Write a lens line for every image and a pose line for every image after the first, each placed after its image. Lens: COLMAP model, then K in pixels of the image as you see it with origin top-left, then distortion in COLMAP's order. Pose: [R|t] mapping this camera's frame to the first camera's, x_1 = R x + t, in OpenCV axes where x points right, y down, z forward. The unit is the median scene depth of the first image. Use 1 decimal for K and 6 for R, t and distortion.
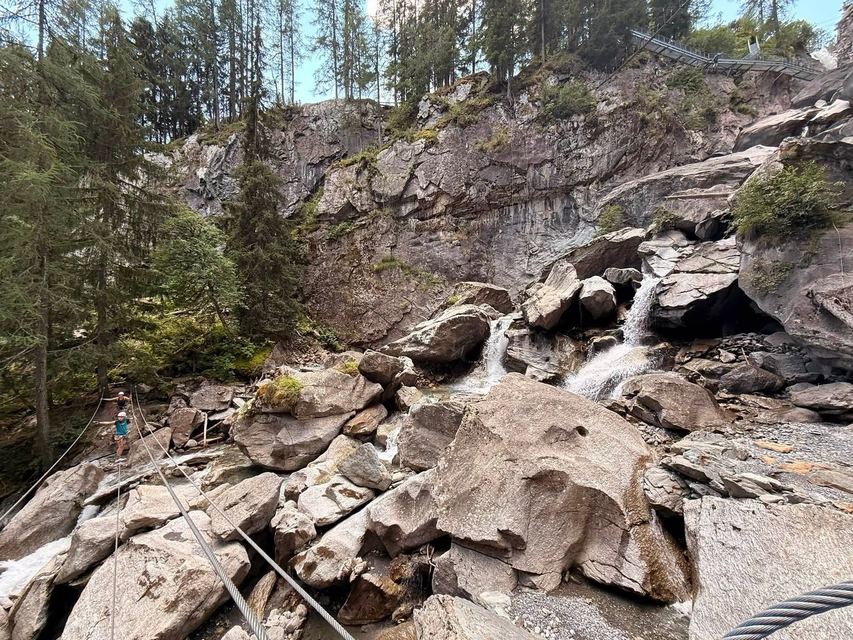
lens RADIAL K [[340.5, 0, 429.0], [0, 340.5, 314.6], [0, 0, 1]] dist [-0.000008, -0.000085]
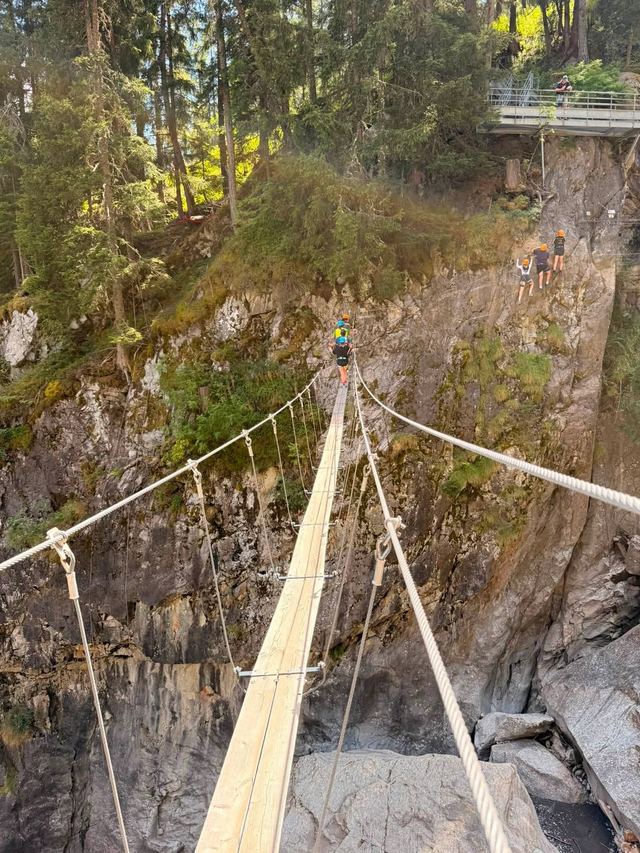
lens RADIAL K [[593.5, 0, 322.8], [0, 593.5, 426.7], [0, 0, 1]] dist [0.052923, -0.061658]
pose [[0.983240, 0.018641, -0.181359, 0.605387], [0.017927, 0.980053, 0.197928, -0.744665], [0.181431, -0.197862, 0.963293, 0.440108]]
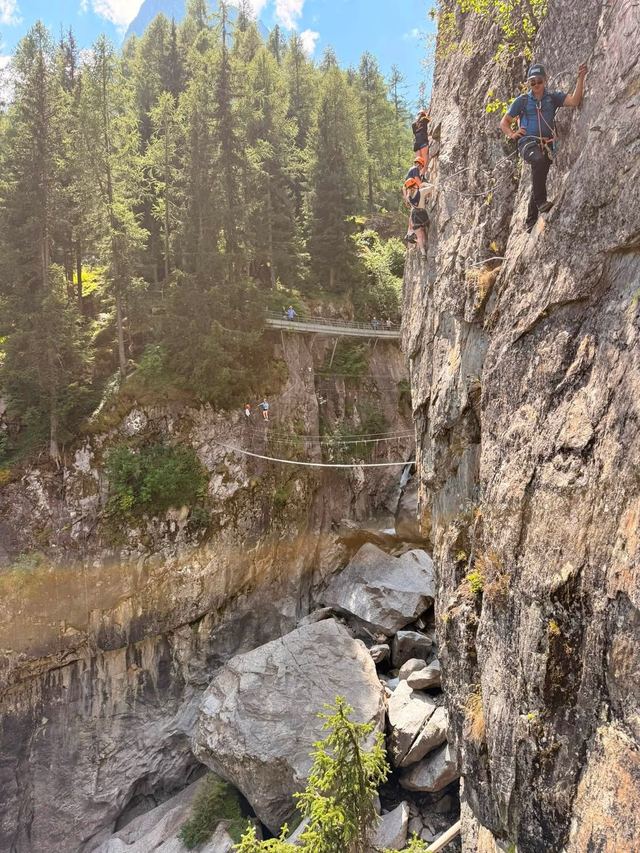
lens RADIAL K [[593.5, 0, 319.6], [0, 593.5, 428.1], [0, 0, 1]] dist [0.052923, -0.061658]
pose [[0.876886, -0.045929, 0.478500, 0.164132], [0.024835, 0.998424, 0.050321, -0.769083], [-0.480057, -0.032243, 0.876644, -0.025140]]
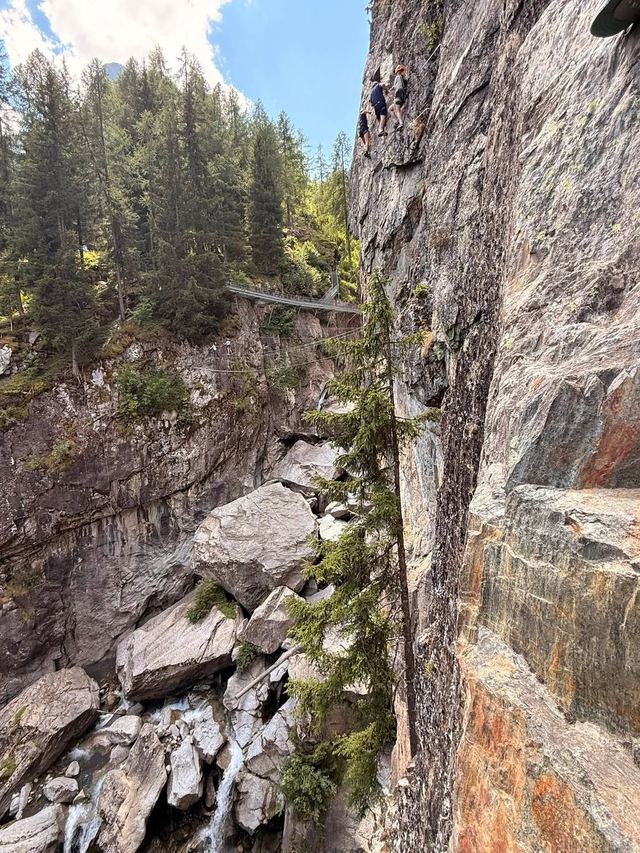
lens RADIAL K [[418.4, 0, 316.9], [0, 418.4, 425.4], [0, 0, 1]] dist [-0.000590, 0.004264]
pose [[0.787133, -0.097966, 0.608953, 0.088859], [0.035350, 0.992848, 0.114032, -0.655260], [-0.615769, -0.068232, 0.784967, -0.046701]]
